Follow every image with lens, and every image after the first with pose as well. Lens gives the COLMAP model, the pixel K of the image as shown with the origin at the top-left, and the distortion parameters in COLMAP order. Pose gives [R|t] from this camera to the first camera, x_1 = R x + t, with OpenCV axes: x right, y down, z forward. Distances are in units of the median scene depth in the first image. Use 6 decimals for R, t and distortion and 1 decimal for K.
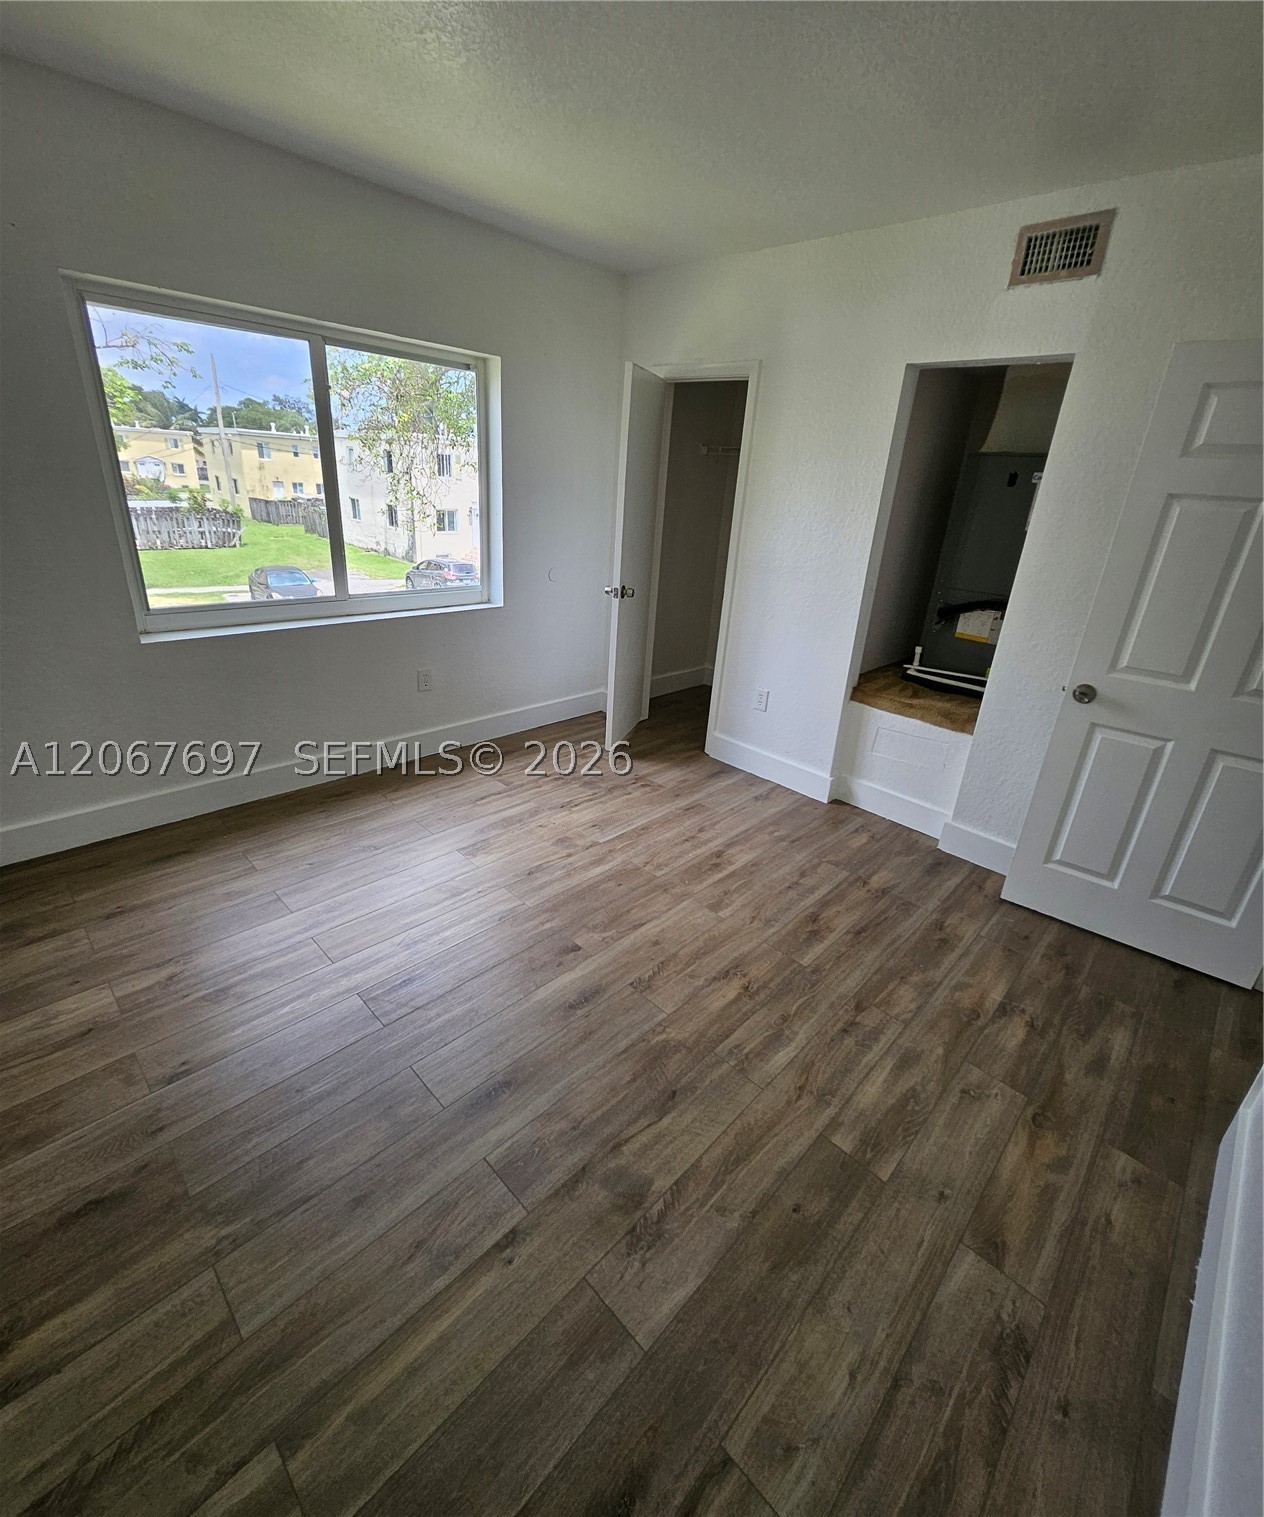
lens RADIAL K [[658.9, 0, 637.4], [0, 658.9, 747.8], [0, 0, 1]] dist [0.002989, -0.003810]
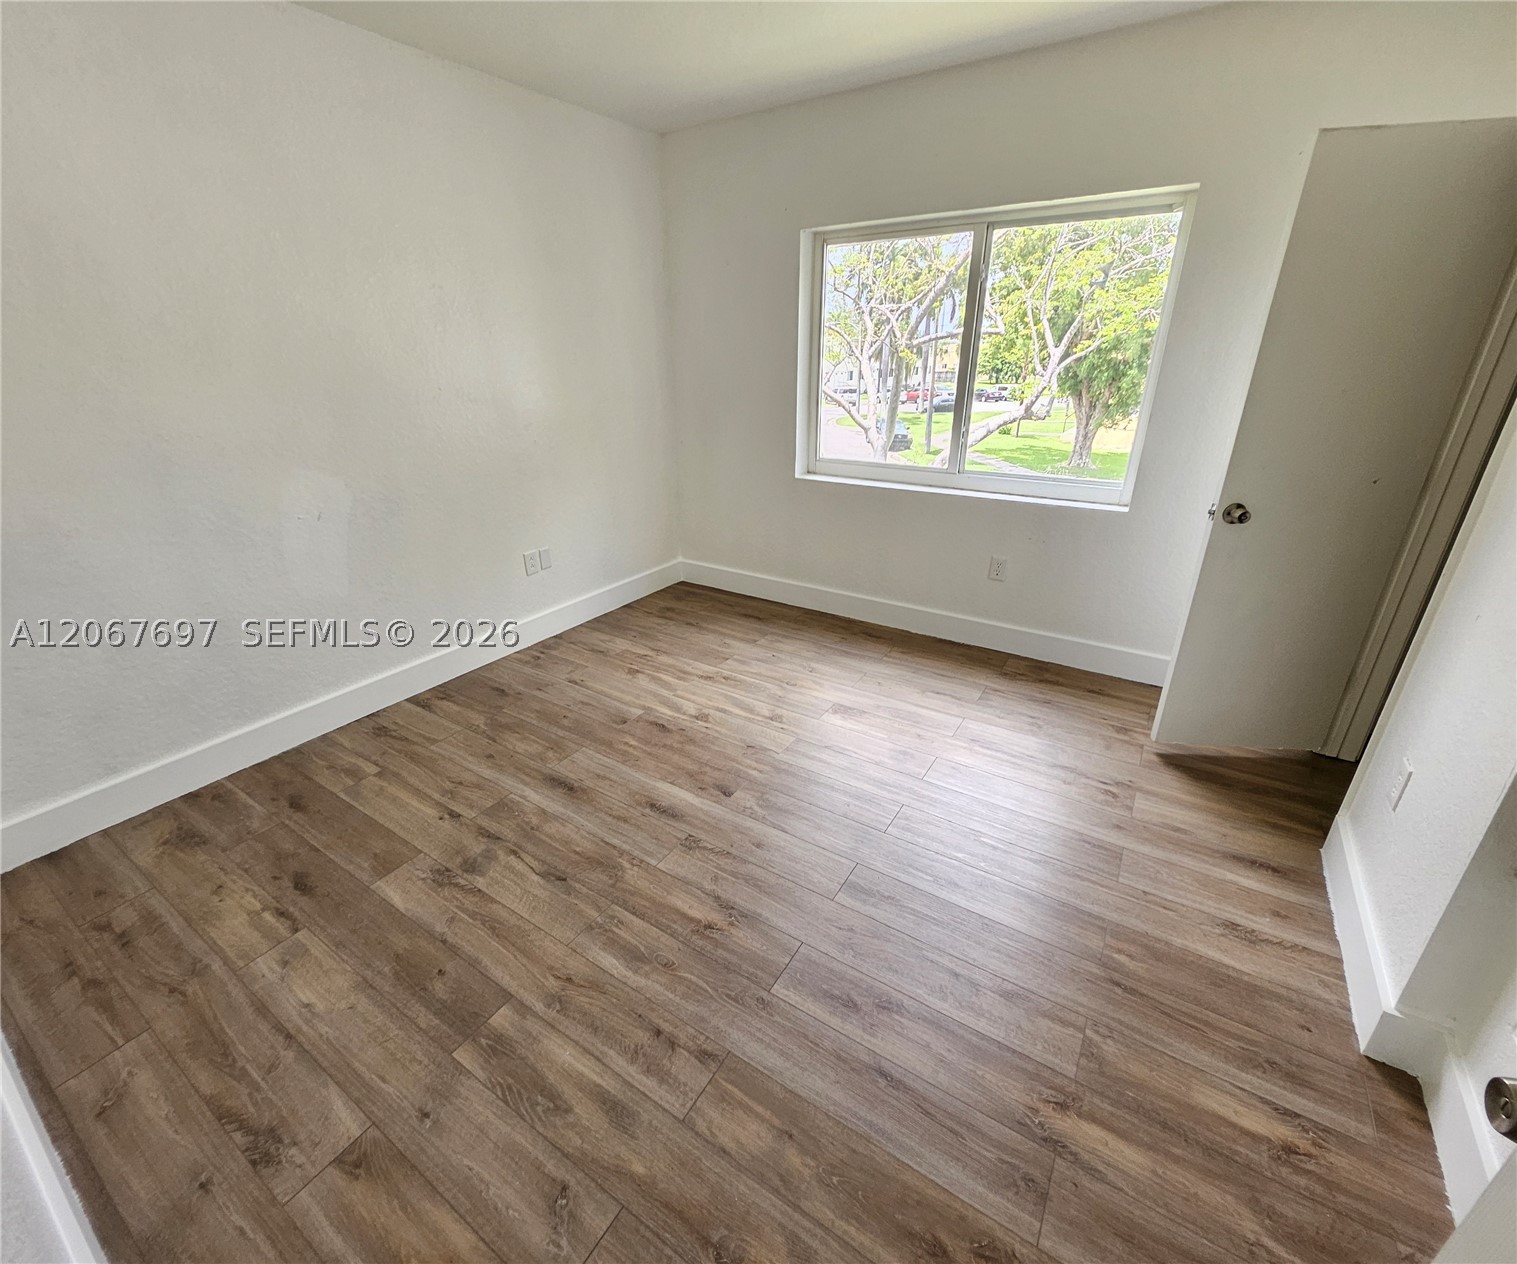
lens RADIAL K [[661.0, 0, 736.8], [0, 661.0, 626.9], [0, 0, 1]] dist [-0.004093, -0.000384]
pose [[0.175306, 0.315913, -0.932452, 0.825119], [-0.357474, 0.902905, 0.238695, -0.190404], [0.917322, 0.291482, 0.271215, 0.685872]]
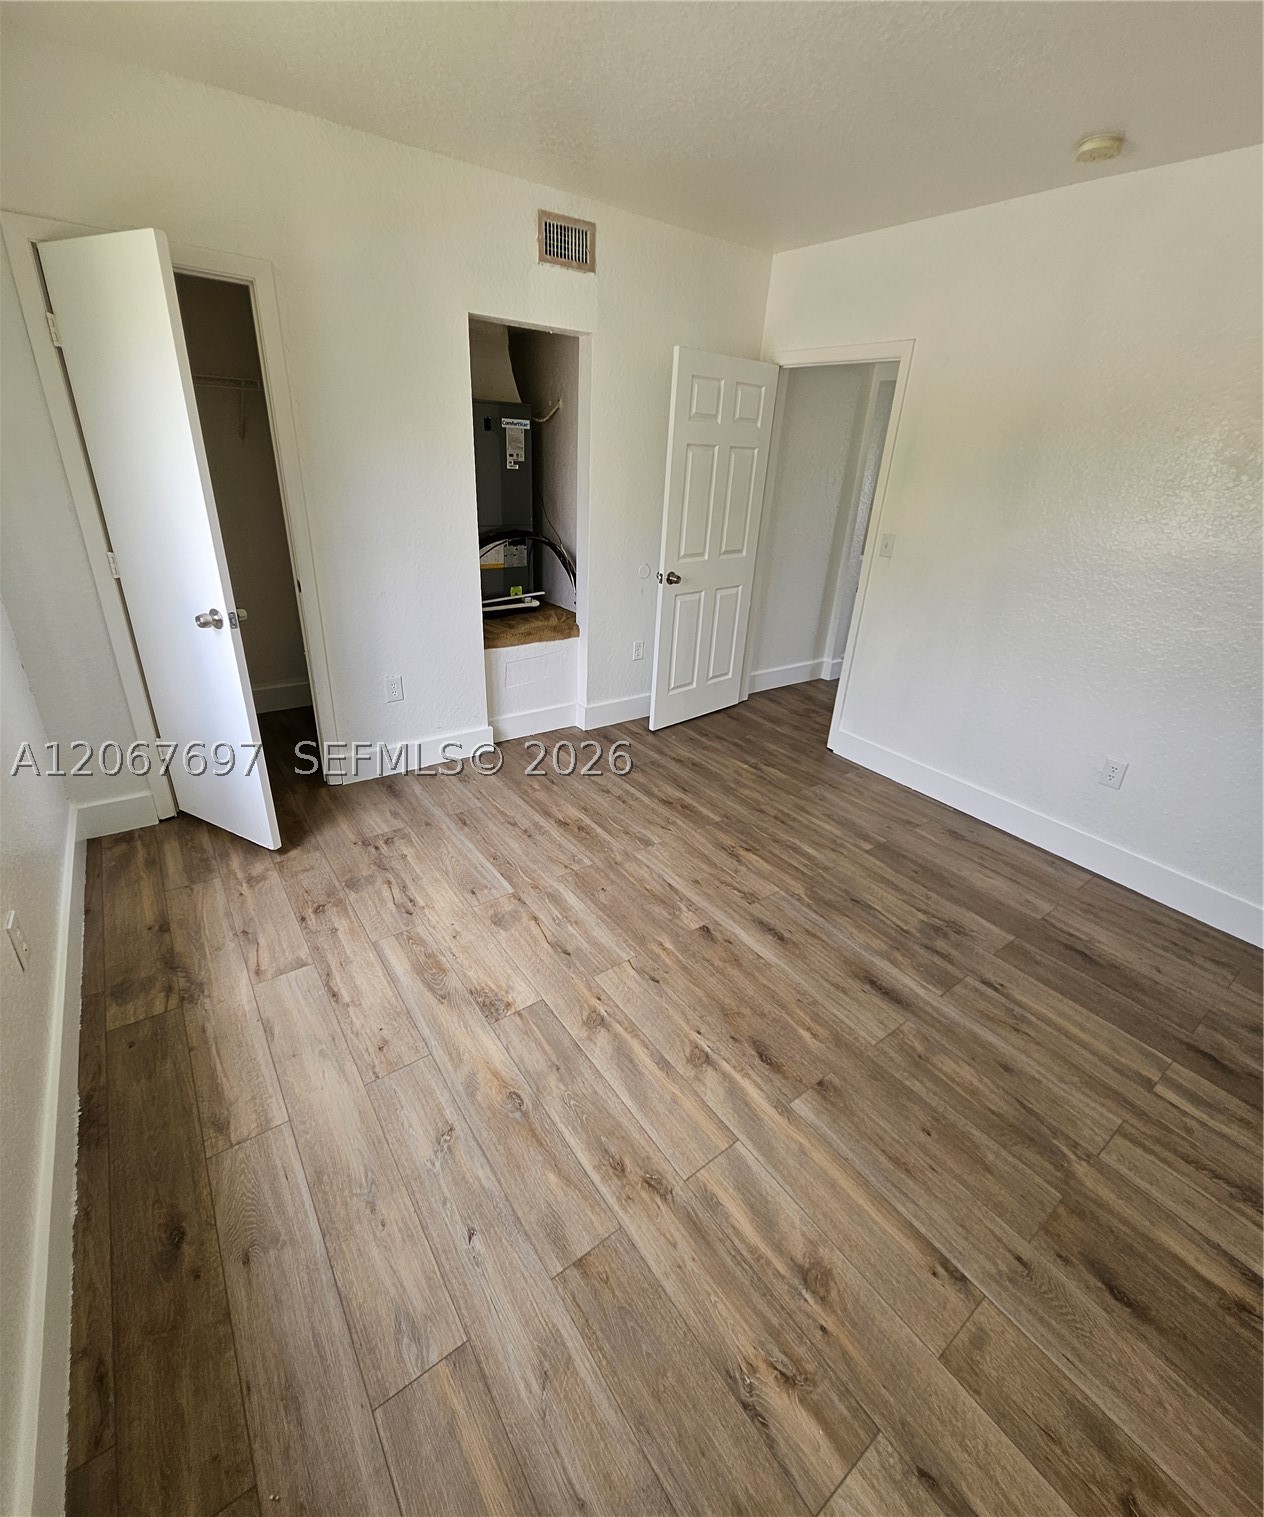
lens RADIAL K [[661.0, 0, 634.9], [0, 661.0, 749.8], [0, 0, 1]] dist [-0.004093, -0.000384]
pose [[0.165168, -0.456297, 0.874364, -0.919857], [0.336403, 0.859440, 0.384962, -0.382059], [-0.927121, 0.230556, 0.295451, 0.766324]]
